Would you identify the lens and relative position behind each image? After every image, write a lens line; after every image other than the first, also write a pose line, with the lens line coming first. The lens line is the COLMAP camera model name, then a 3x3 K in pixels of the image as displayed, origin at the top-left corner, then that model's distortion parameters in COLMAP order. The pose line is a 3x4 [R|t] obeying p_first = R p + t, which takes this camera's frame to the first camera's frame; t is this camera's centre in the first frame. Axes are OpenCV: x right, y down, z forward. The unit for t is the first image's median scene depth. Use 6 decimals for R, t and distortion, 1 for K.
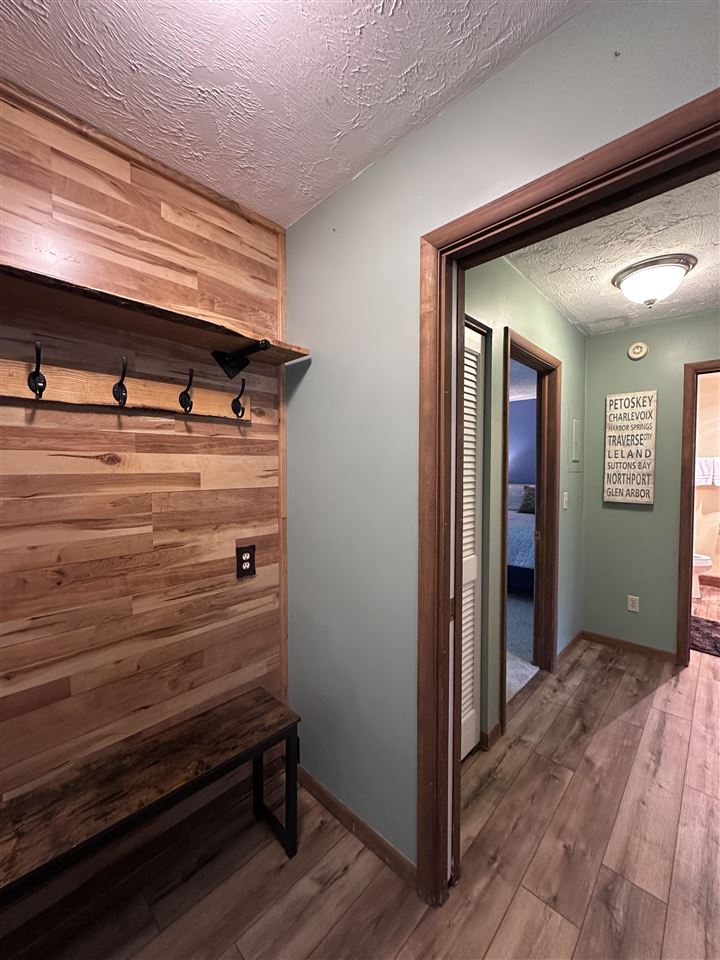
lens RADIAL K [[381.0, 0, 356.0], [0, 381.0, 481.6], [0, 0, 1]] dist [-0.003820, 0.001204]
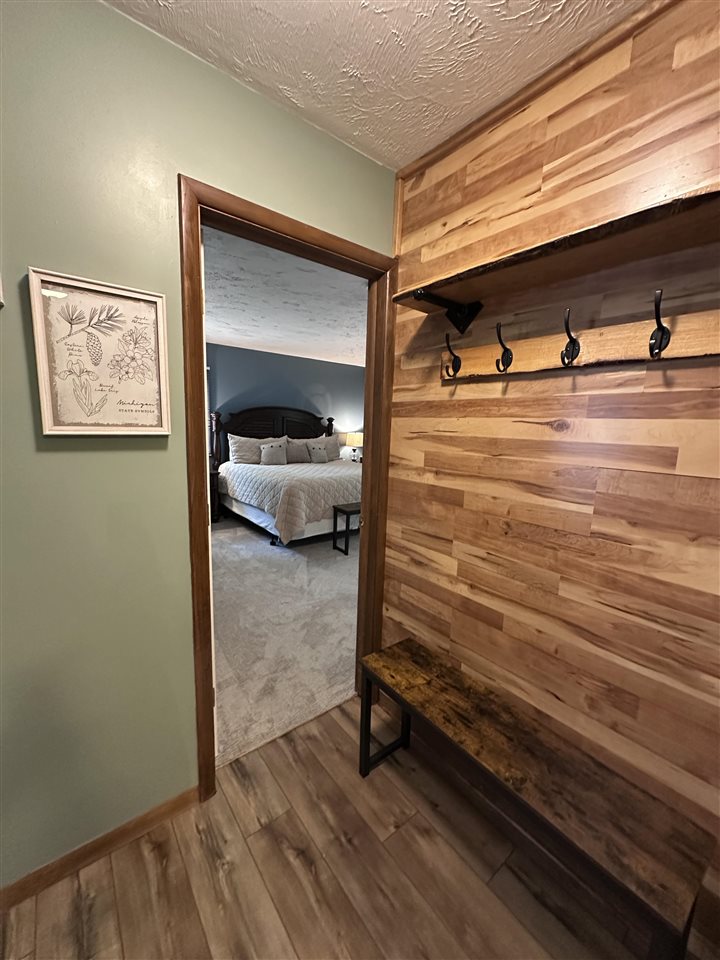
lens RADIAL K [[381.0, 0, 364.1], [0, 381.0, 481.6], [0, 0, 1]] dist [-0.003820, 0.001204]
pose [[-0.120147, 0.144189, -0.982229, 0.357894], [-0.072341, 0.985494, 0.153517, -0.032032], [0.990117, 0.089501, -0.107973, 0.633129]]
